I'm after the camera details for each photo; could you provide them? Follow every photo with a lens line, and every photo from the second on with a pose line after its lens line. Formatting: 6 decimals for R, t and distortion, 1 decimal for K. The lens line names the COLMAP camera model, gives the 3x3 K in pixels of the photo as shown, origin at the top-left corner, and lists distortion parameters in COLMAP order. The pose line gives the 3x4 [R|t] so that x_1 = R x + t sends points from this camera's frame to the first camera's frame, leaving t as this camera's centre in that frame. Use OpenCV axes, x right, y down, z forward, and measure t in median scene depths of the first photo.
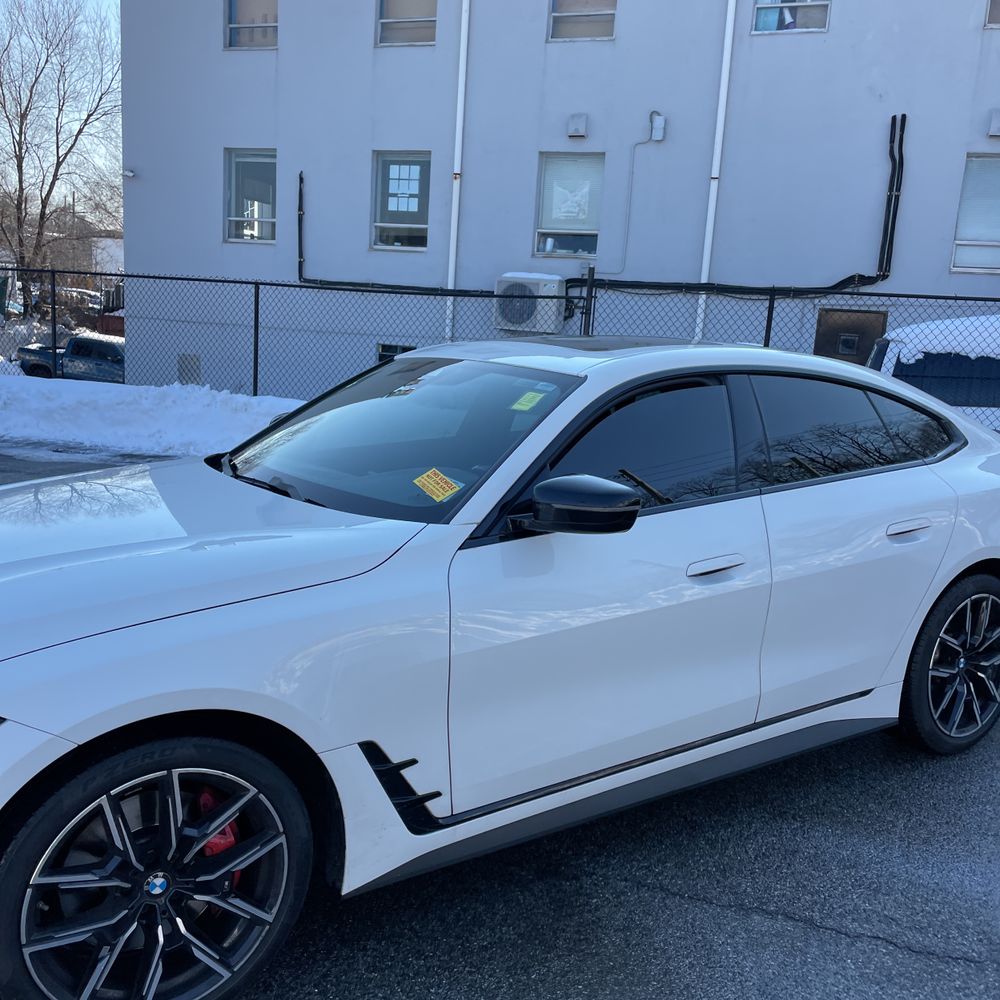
lens RADIAL K [[1014.9, 0, 507.8], [0, 1014.9, 519.1], [0, 0, 1]] dist [0.026549, 0.000000]
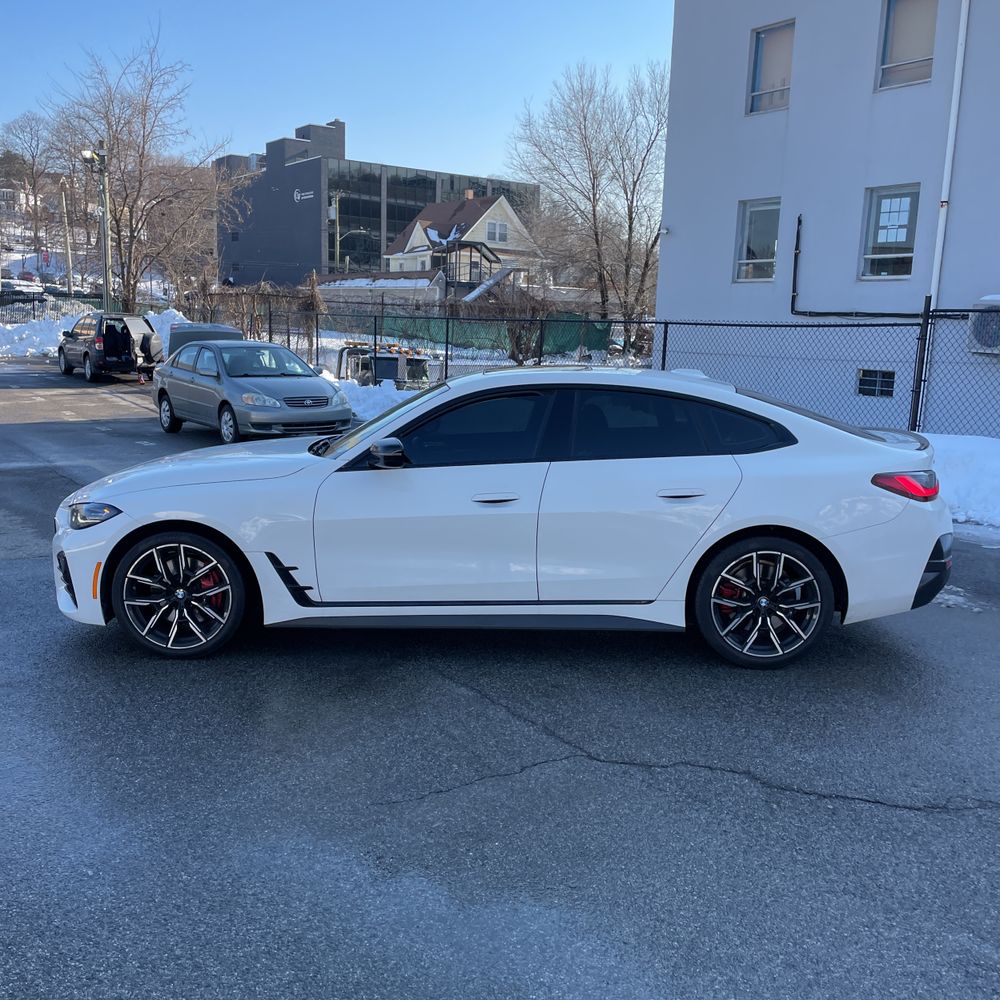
lens RADIAL K [[1014.9, 0, 493.2], [0, 1014.9, 495.0], [0, 0, 1]] dist [0.026549, 0.000000]
pose [[0.812662, 0.059916, -0.579647, 0.188476], [-0.088728, 0.995825, -0.021461, 0.012436], [0.575941, 0.068872, 0.814585, -0.063995]]
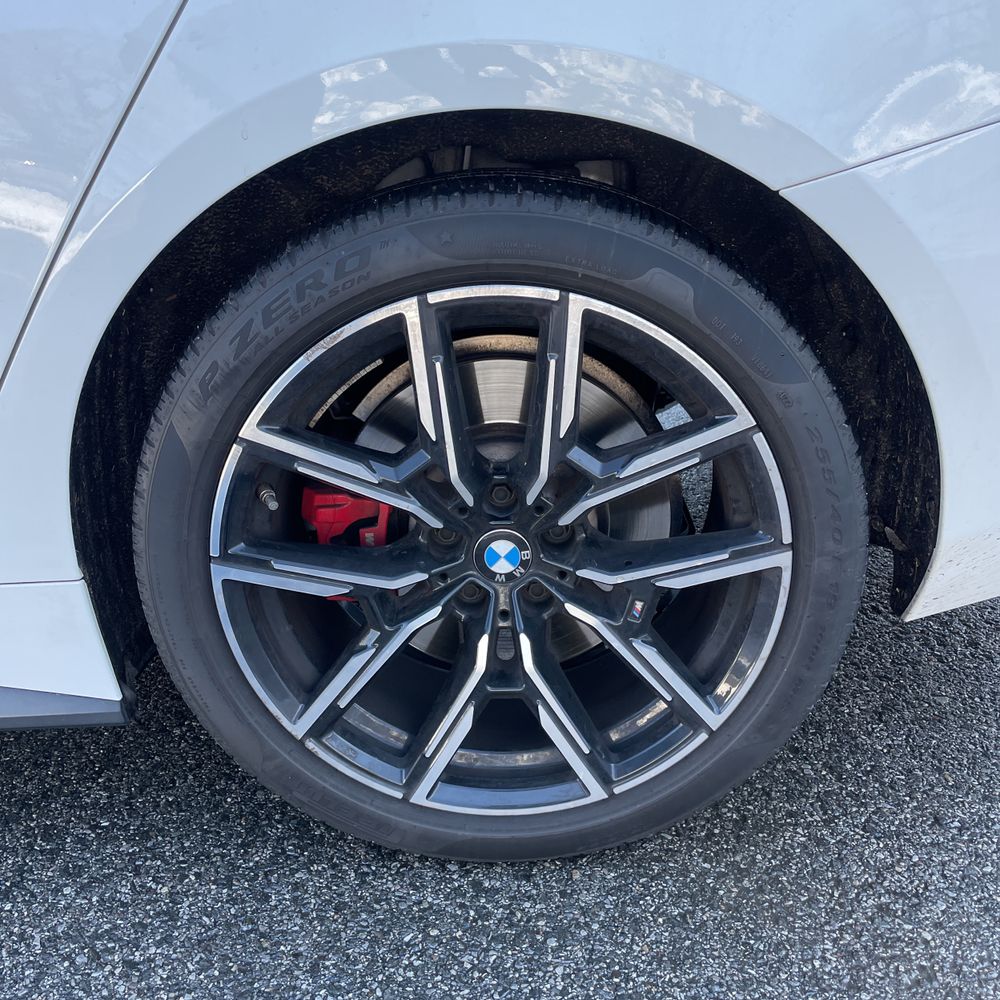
lens RADIAL K [[1014.9, 0, 523.1], [0, 1014.9, 485.8], [0, 0, 1]] dist [0.026549, 0.000000]
pose [[0.829957, 0.132316, -0.541908, 0.119561], [-0.029791, 0.980589, 0.193800, 0.014979], [0.557032, -0.144701, 0.817788, 0.161328]]
